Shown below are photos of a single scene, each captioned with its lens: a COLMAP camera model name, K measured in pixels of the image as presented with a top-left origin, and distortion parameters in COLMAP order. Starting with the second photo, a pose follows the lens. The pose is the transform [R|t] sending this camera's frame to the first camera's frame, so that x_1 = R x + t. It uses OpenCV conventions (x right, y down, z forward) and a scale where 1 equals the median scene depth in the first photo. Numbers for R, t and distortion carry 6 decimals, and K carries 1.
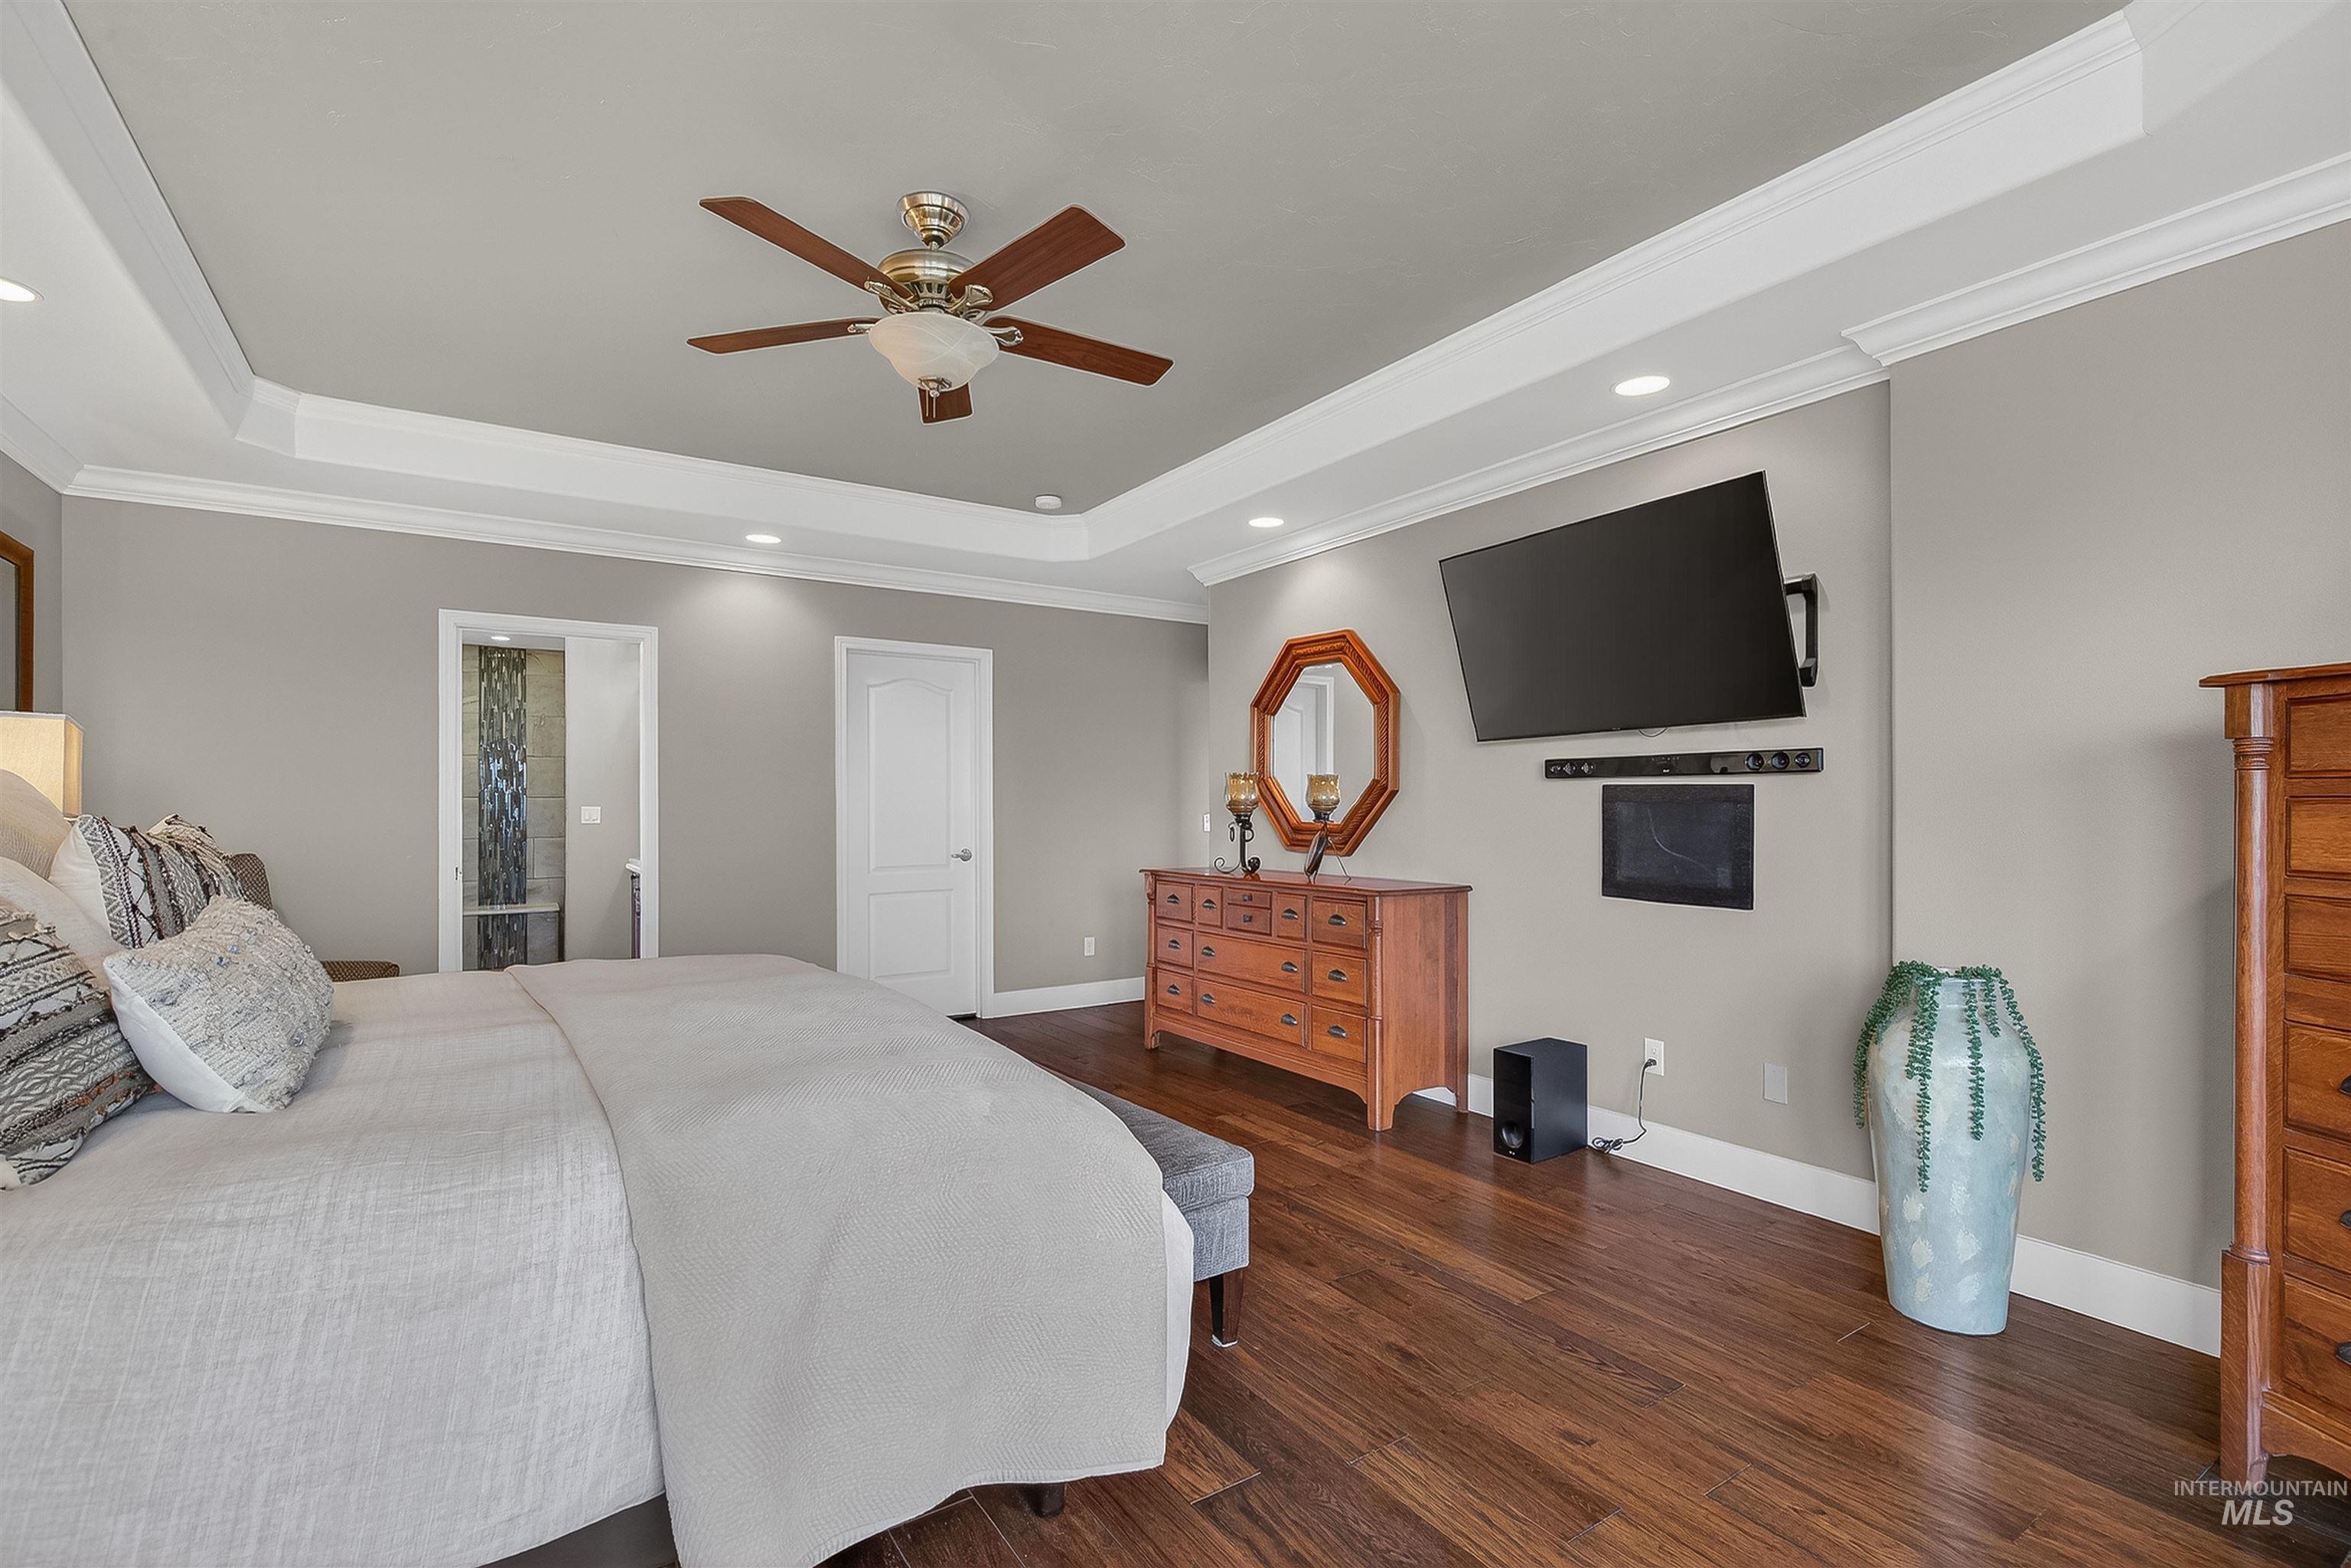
lens RADIAL K [[1073.4, 0, 1177.9], [0, 1073.4, 781.6], [0, 0, 1]] dist [0.002429, -0.000335]
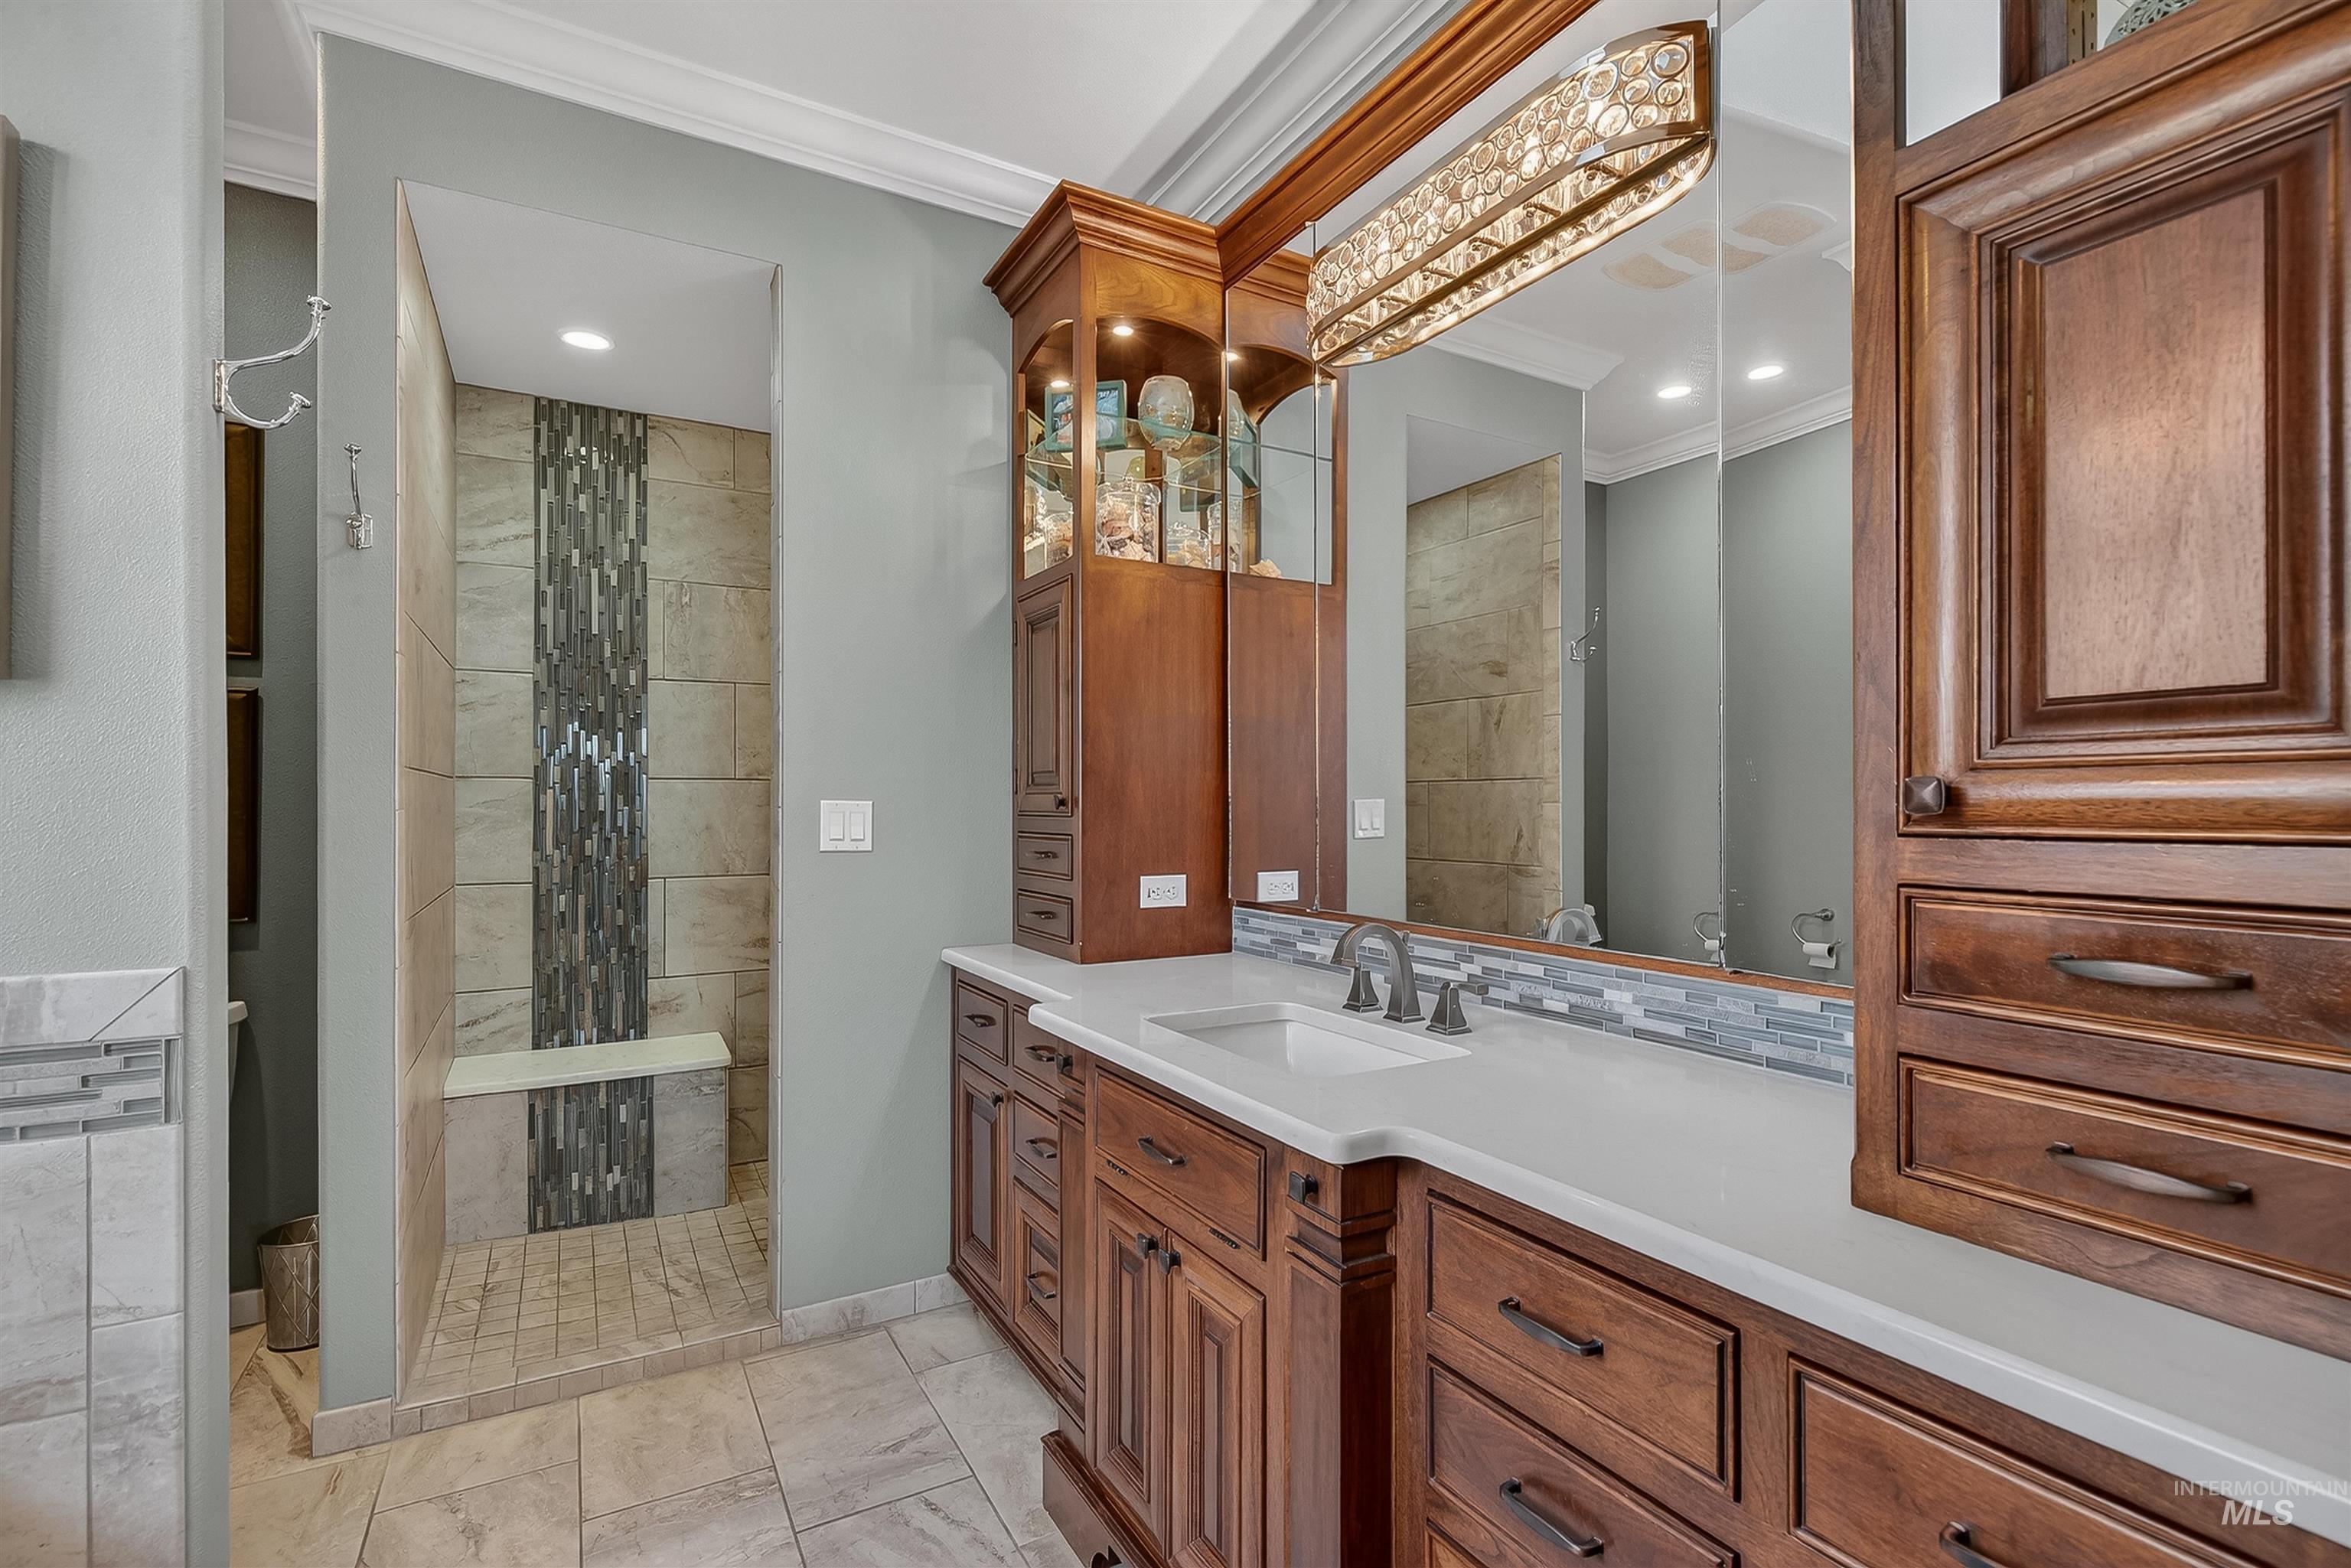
lens RADIAL K [[1073.4, 0, 1174.3], [0, 1073.4, 803.5], [0, 0, 1]] dist [0.002429, -0.000335]
pose [[0.998413, 0.002584, -0.056252, -0.387450], [-0.002400, 0.999992, 0.003336, 0.022340], [0.056260, -0.003196, 0.998411, 0.609872]]
